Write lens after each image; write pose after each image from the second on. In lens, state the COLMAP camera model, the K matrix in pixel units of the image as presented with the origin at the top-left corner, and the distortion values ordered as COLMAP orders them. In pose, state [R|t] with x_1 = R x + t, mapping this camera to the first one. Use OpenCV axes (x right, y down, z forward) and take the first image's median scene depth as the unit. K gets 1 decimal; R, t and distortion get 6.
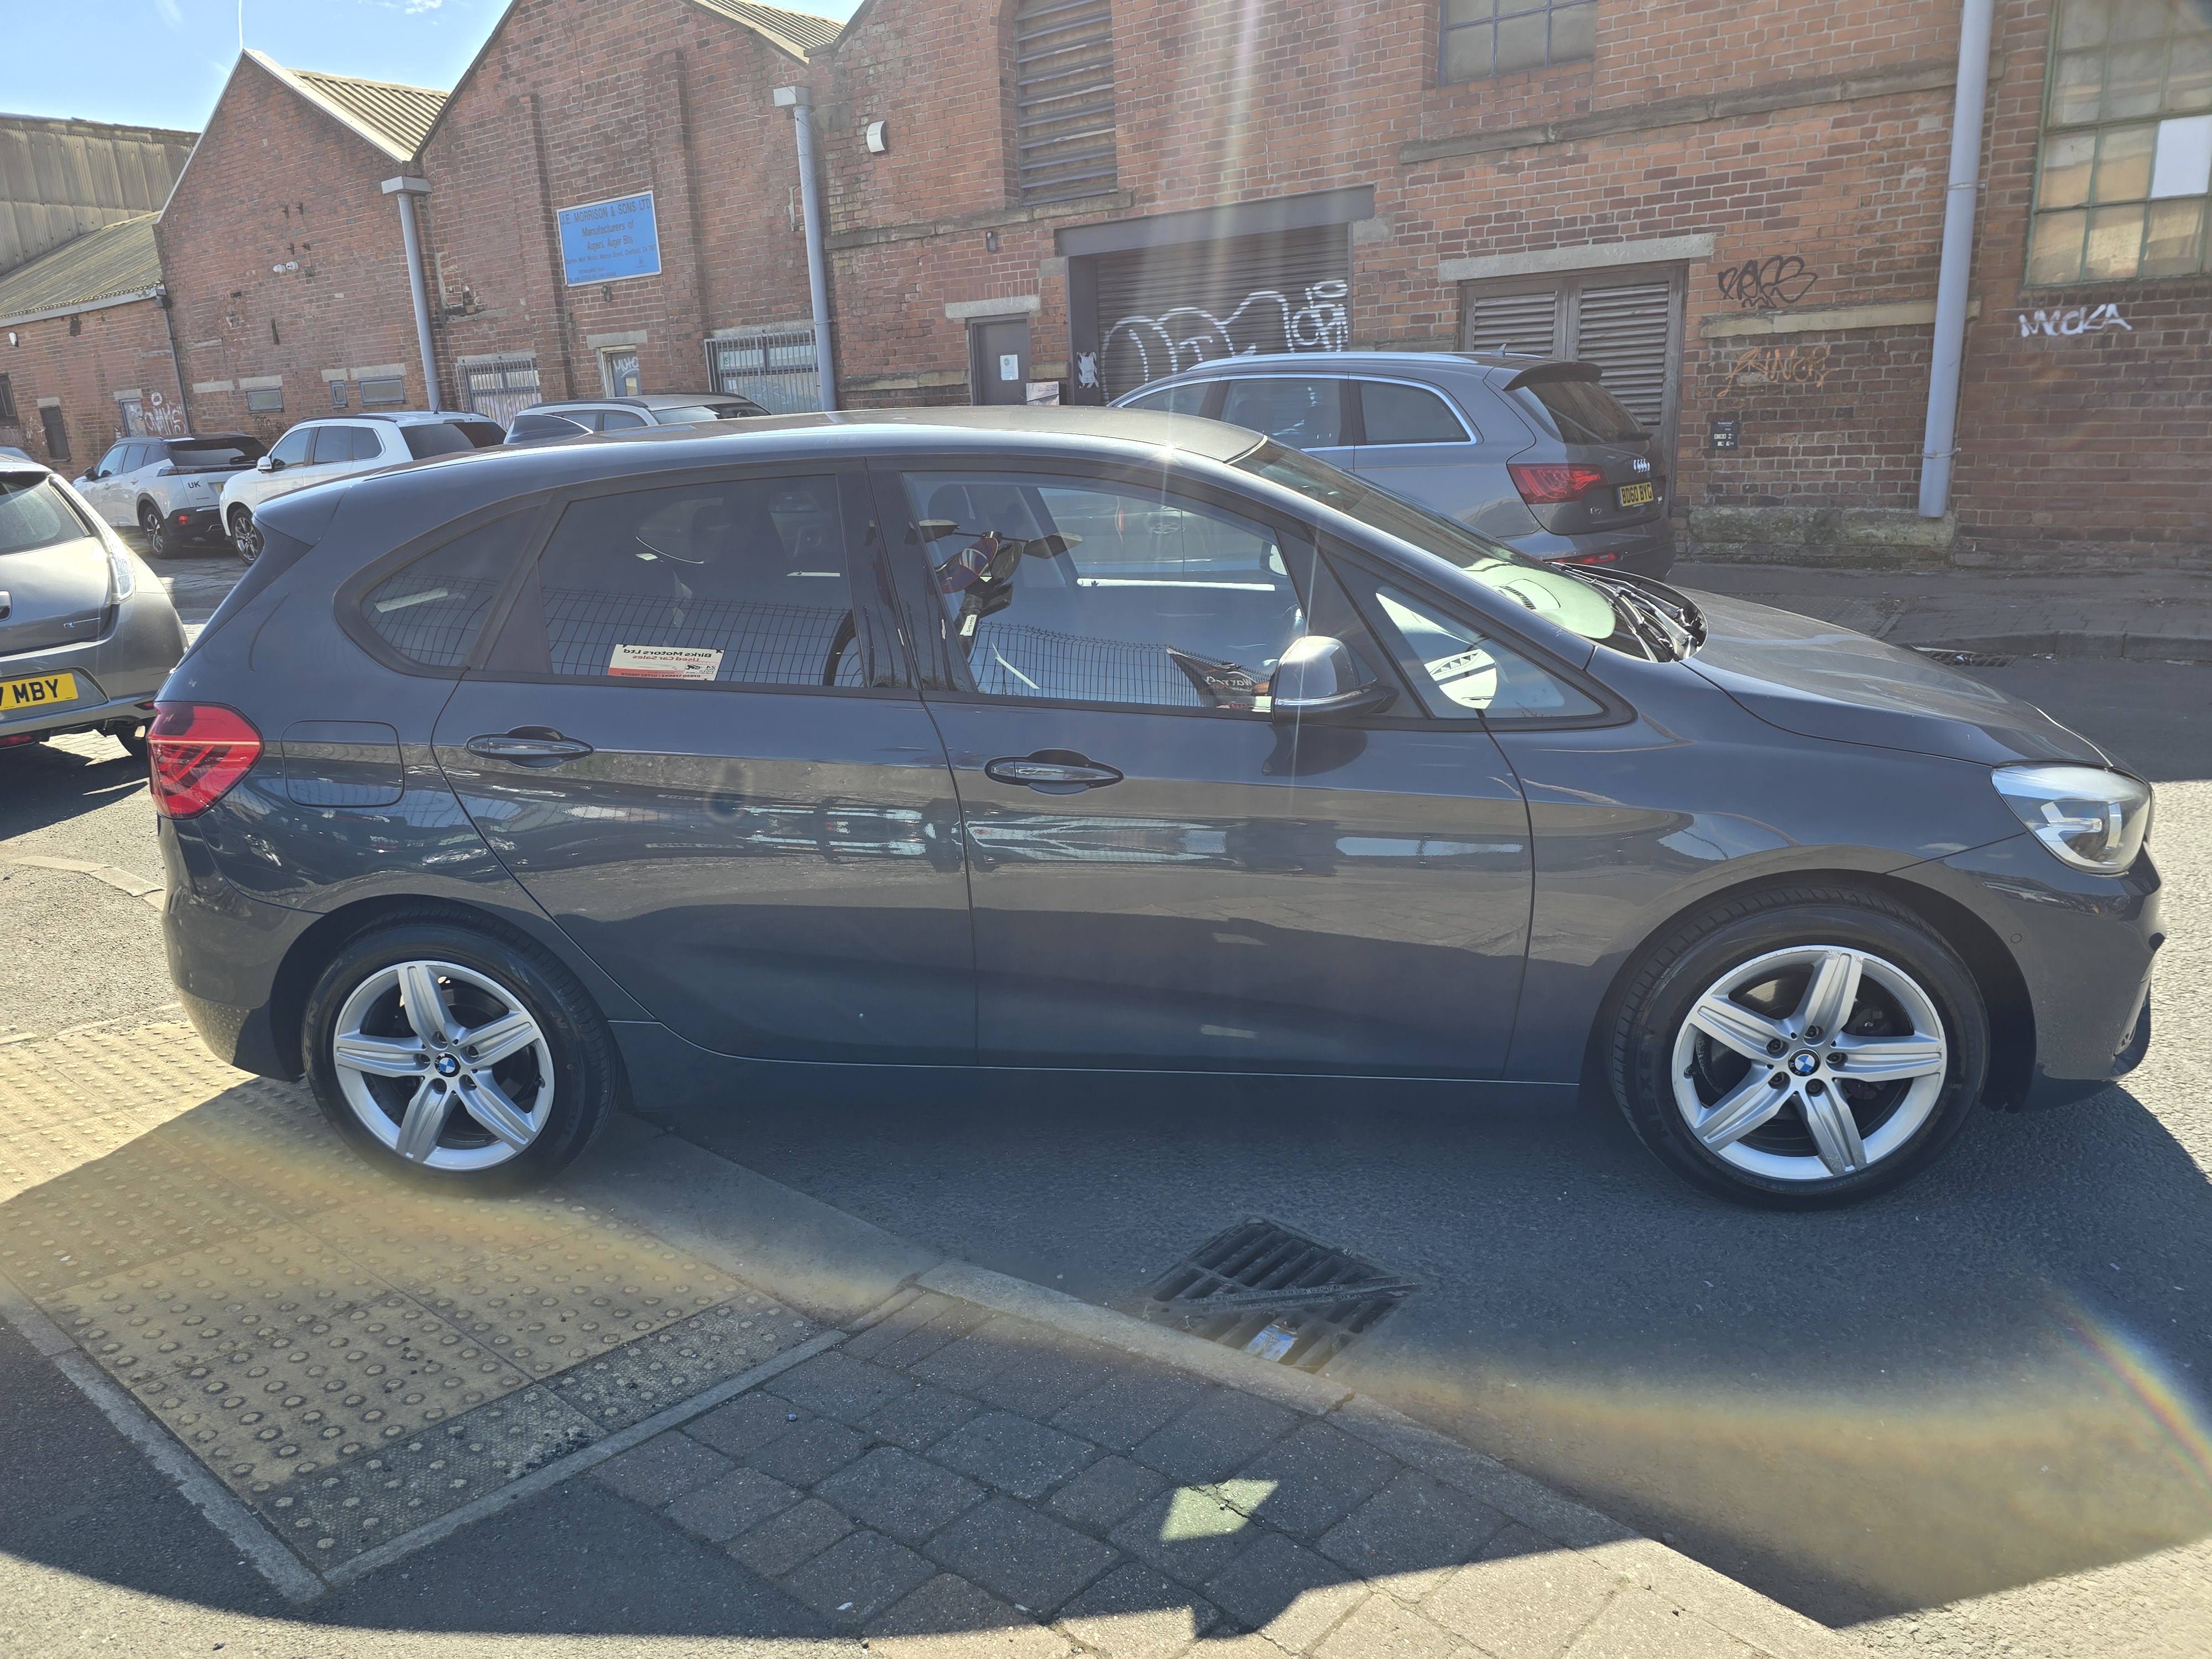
lens RADIAL K [[1441.8, 0, 1106.0], [0, 1441.8, 829.5], [0, 0, 1]] dist [0.034827, -0.031284]
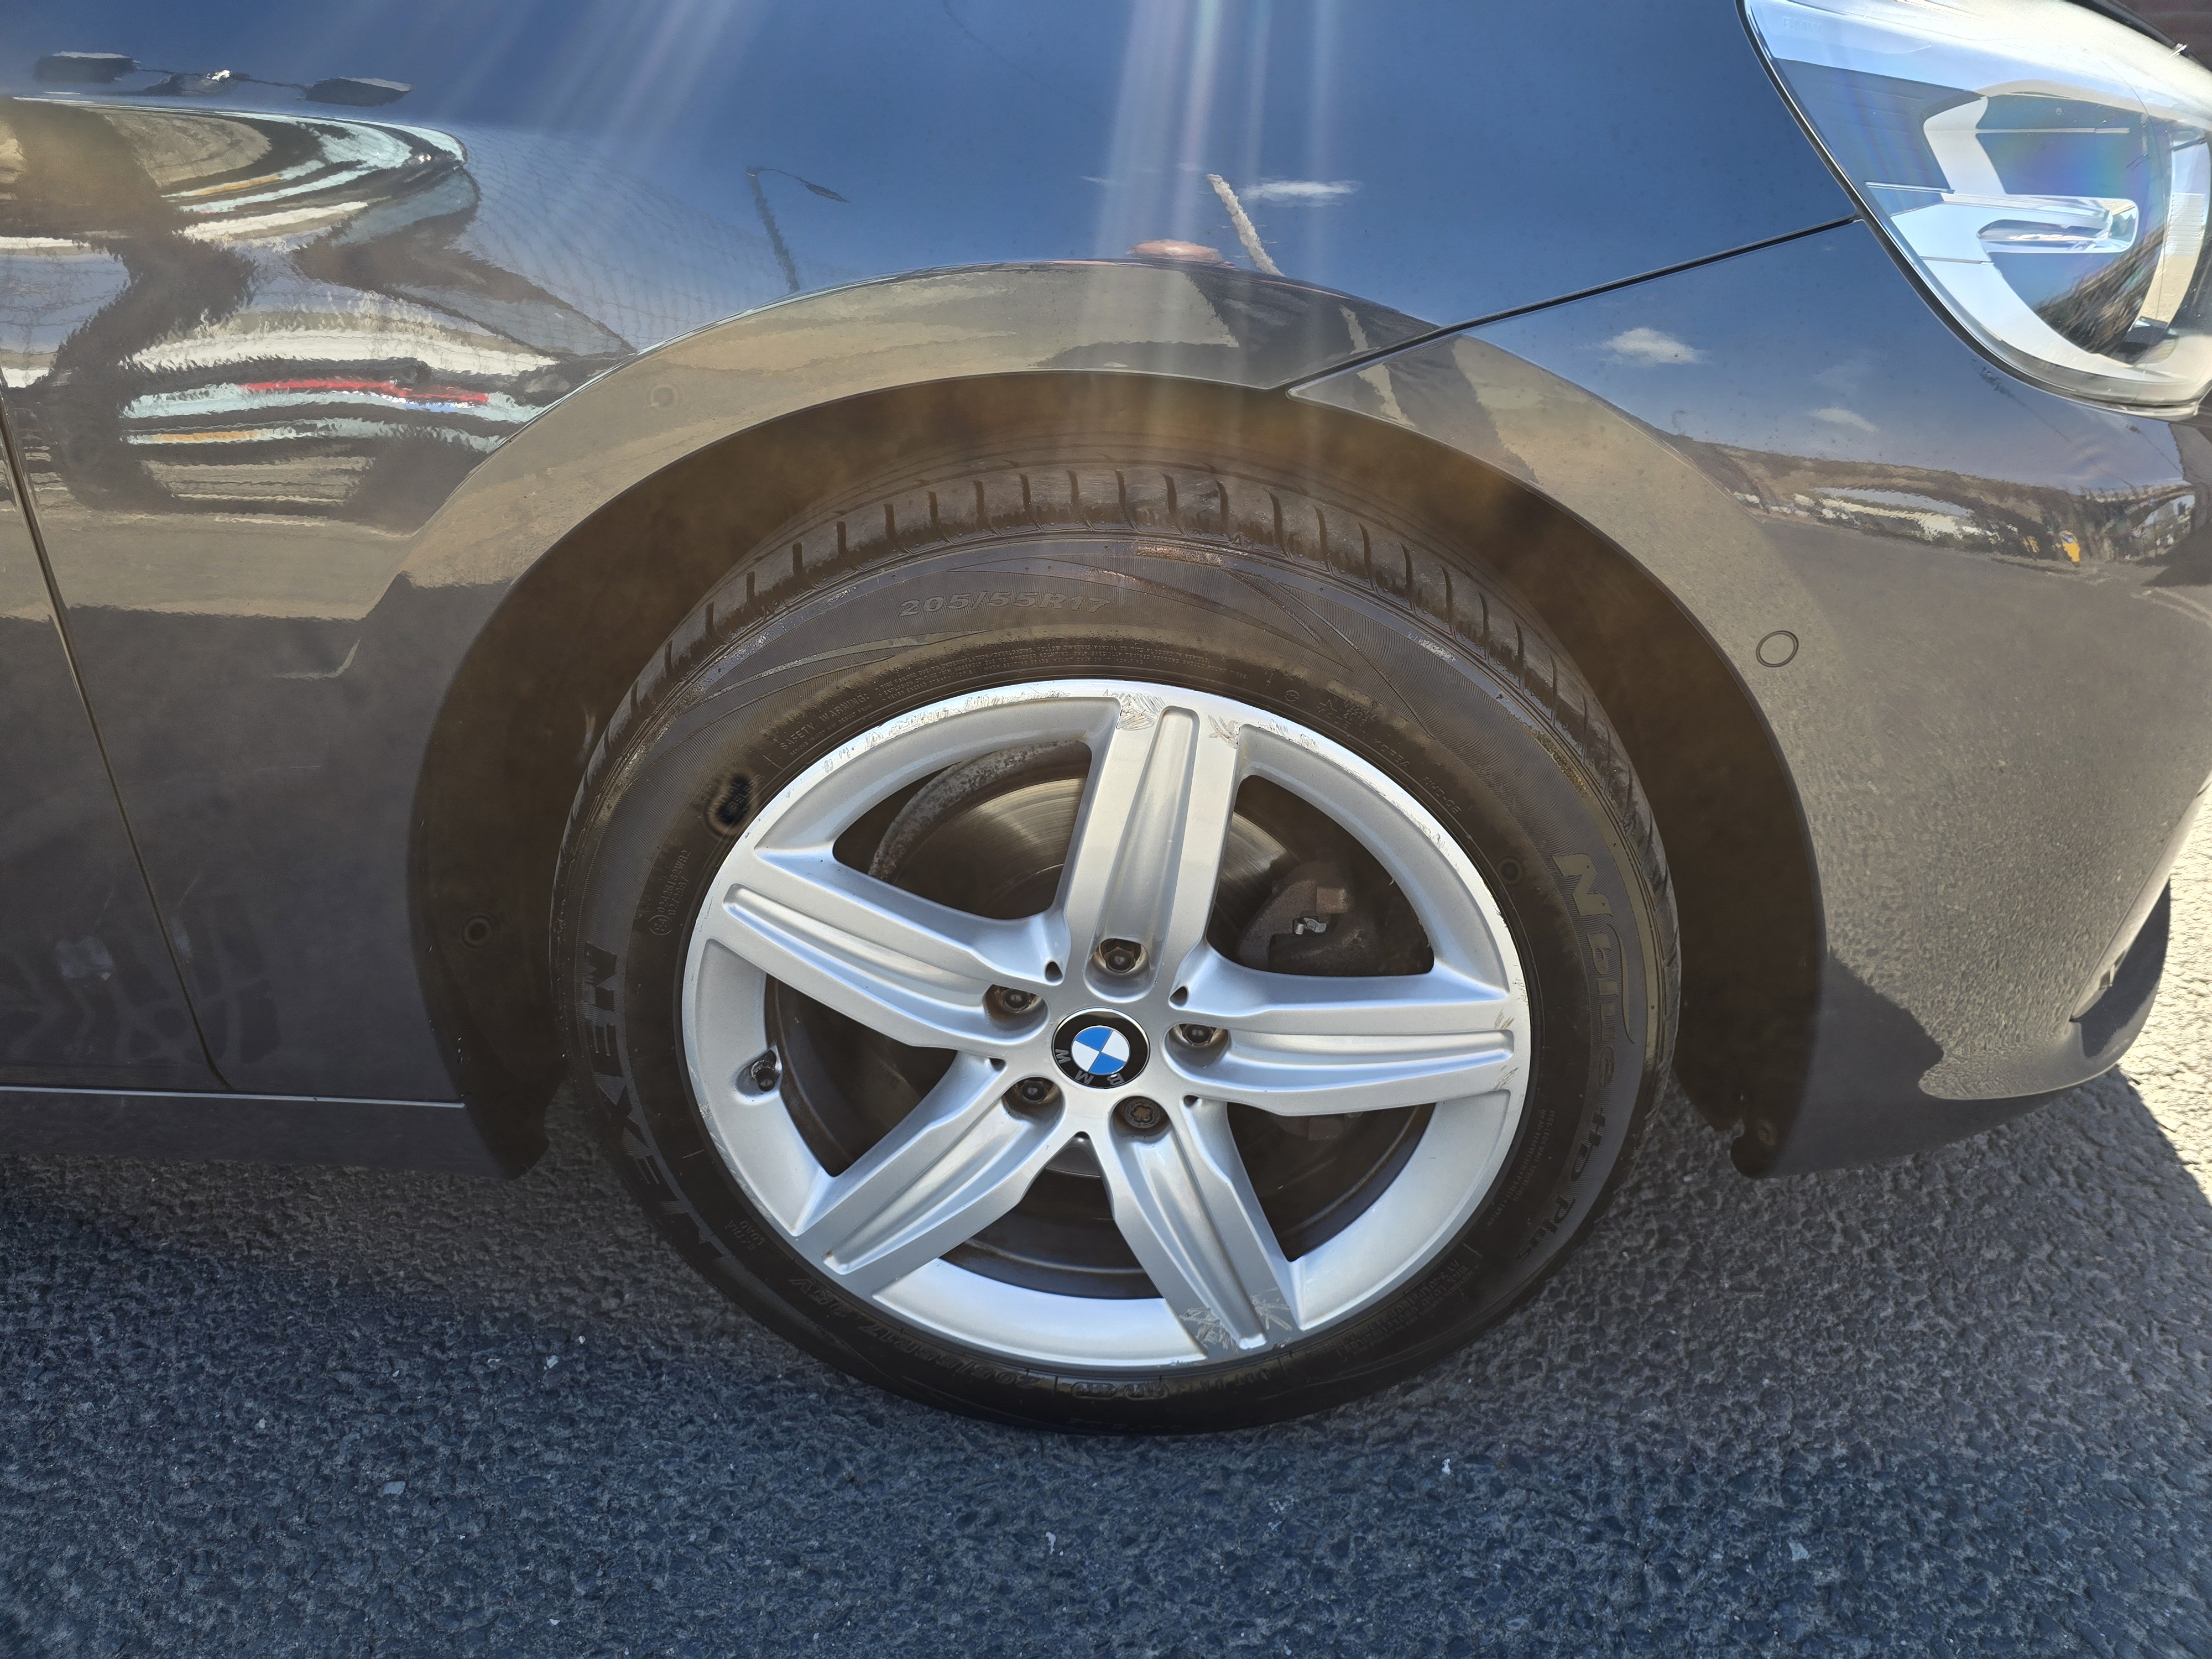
lens RADIAL K [[1474.8, 0, 1110.1], [0, 1474.8, 820.9], [0, 0, 1]] dist [0.065423, -0.080125]
pose [[0.998570, -0.011770, 0.052157, 0.073166], [0.000739, 0.978416, 0.206644, 0.007403], [-0.053463, -0.206310, 0.977025, 0.109840]]
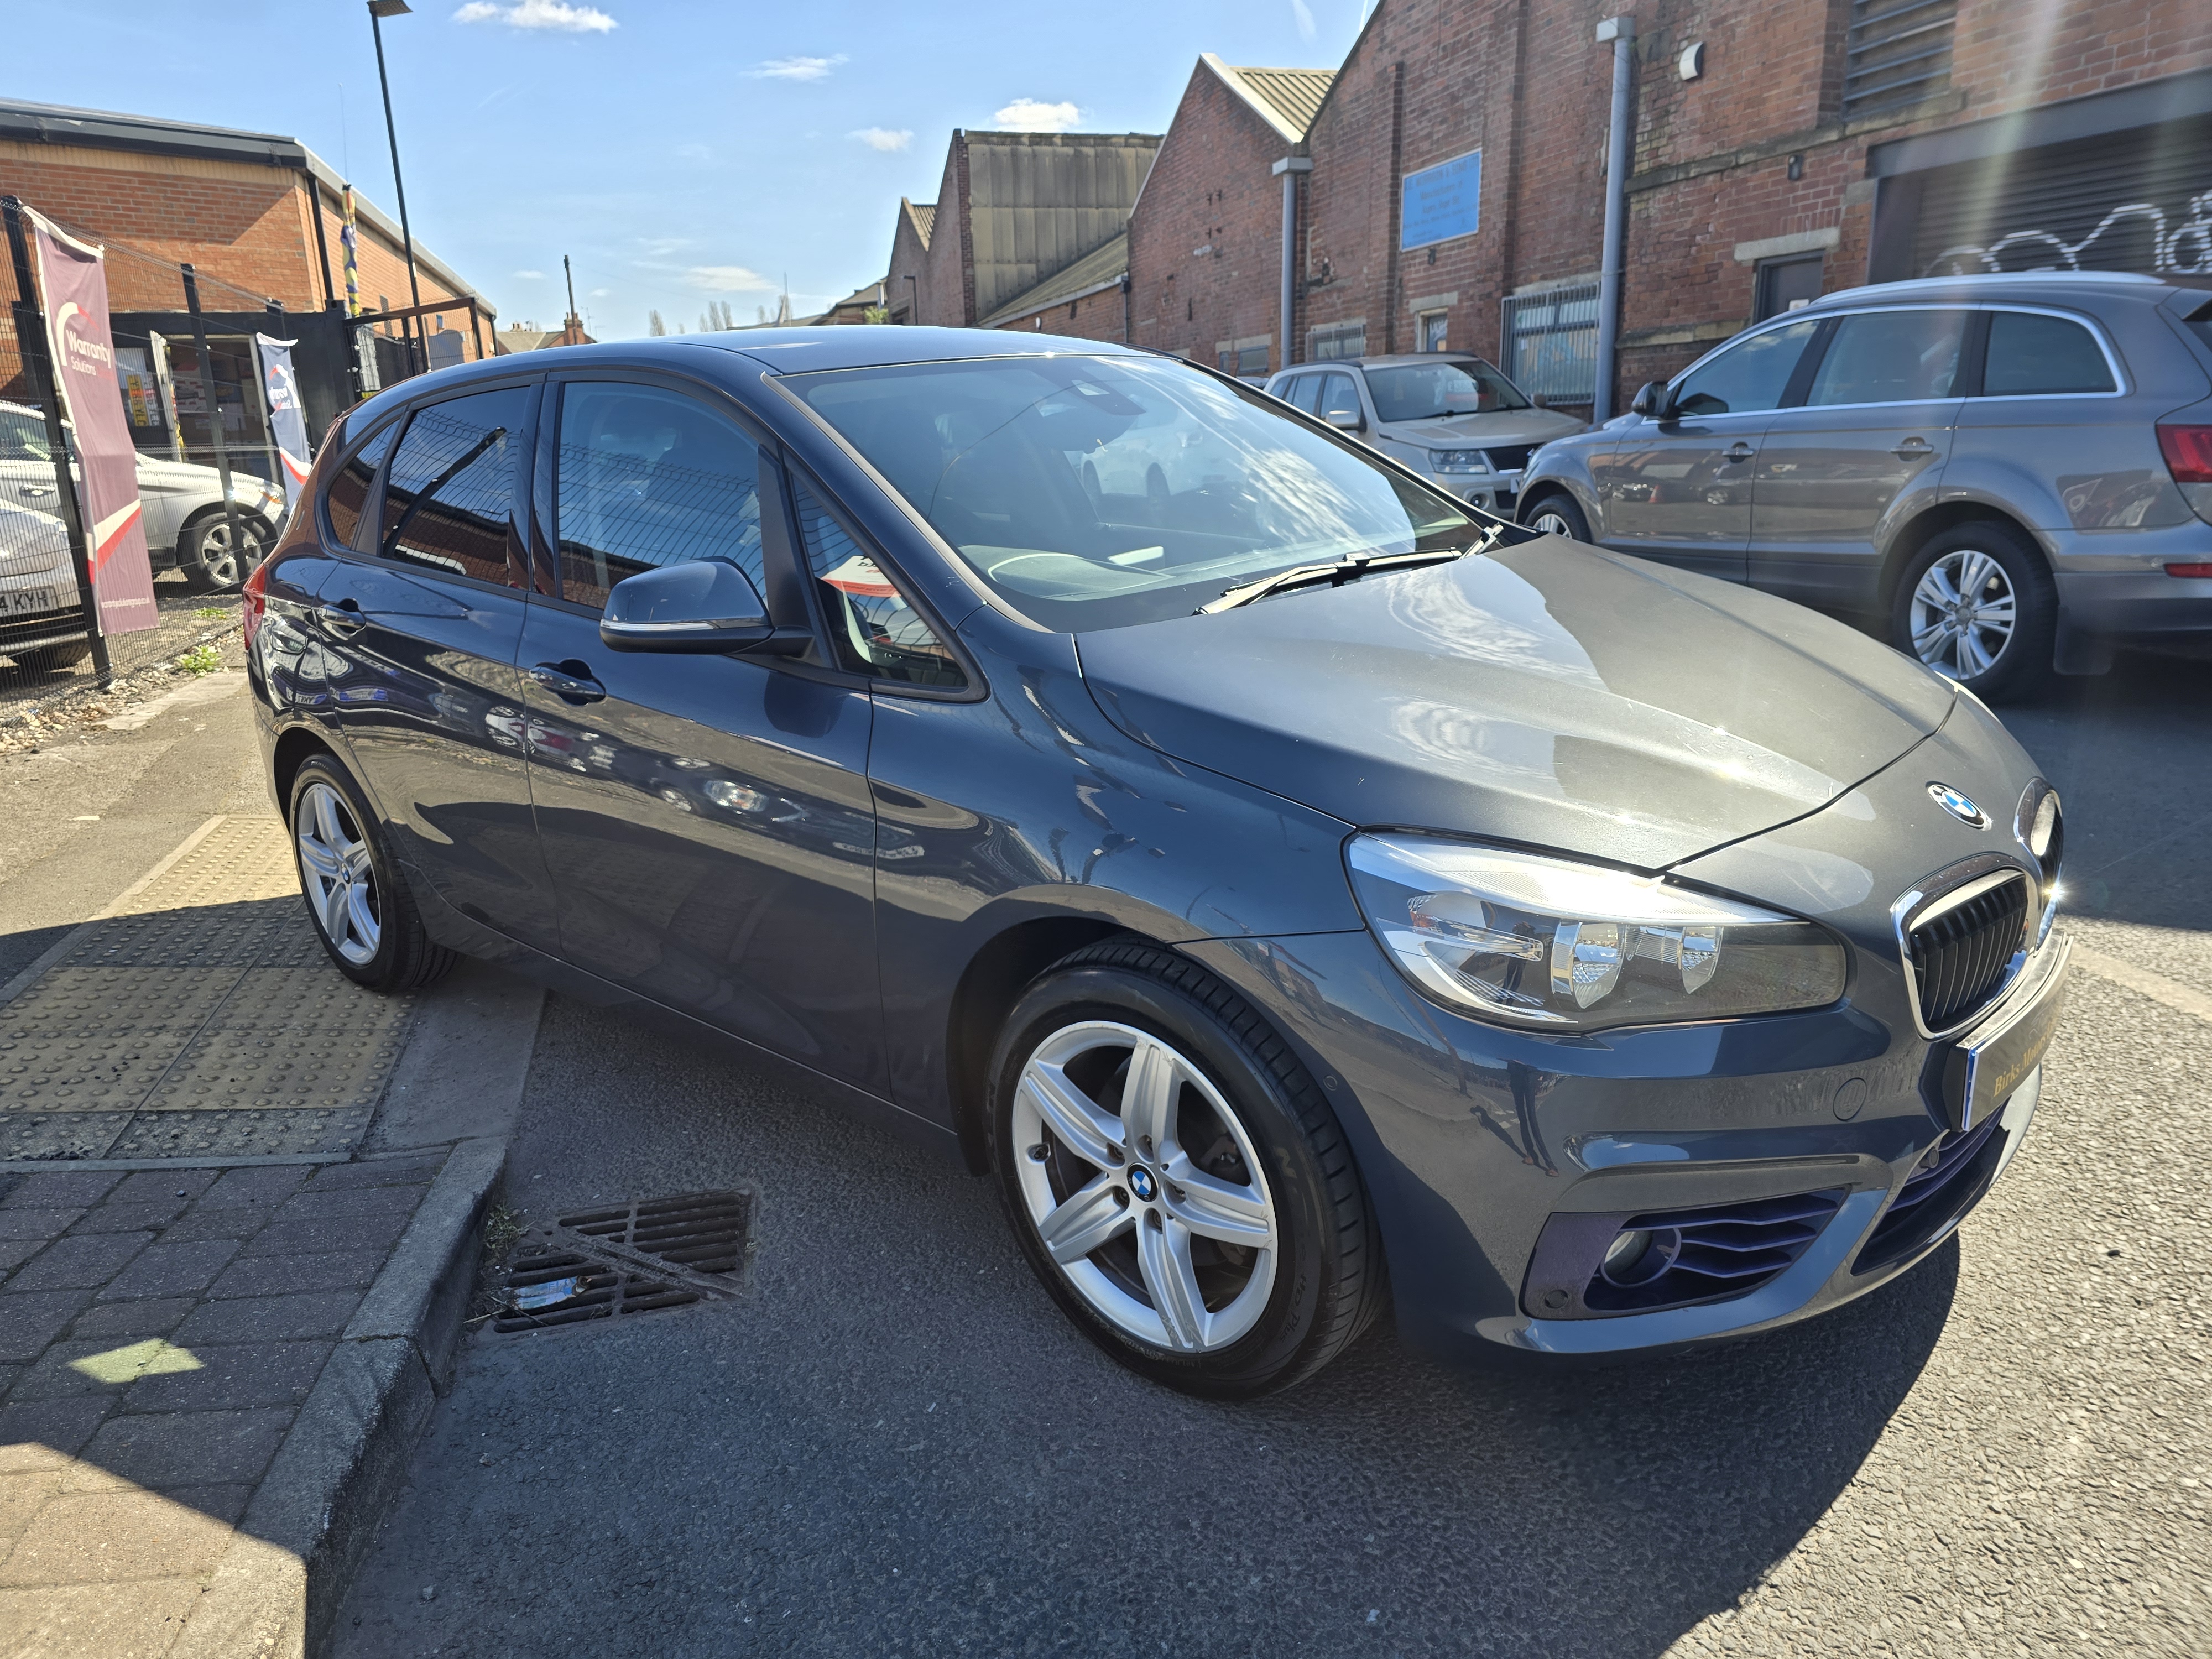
lens RADIAL K [[1474.8, 0, 1110.1], [0, 1474.8, 820.9], [0, 0, 1]] dist [0.065423, -0.080125]
pose [[0.812011, 0.160778, -0.561061, 0.135793], [-0.156921, 0.986053, 0.055456, -0.009924], [0.562152, 0.043011, 0.825915, 0.055050]]
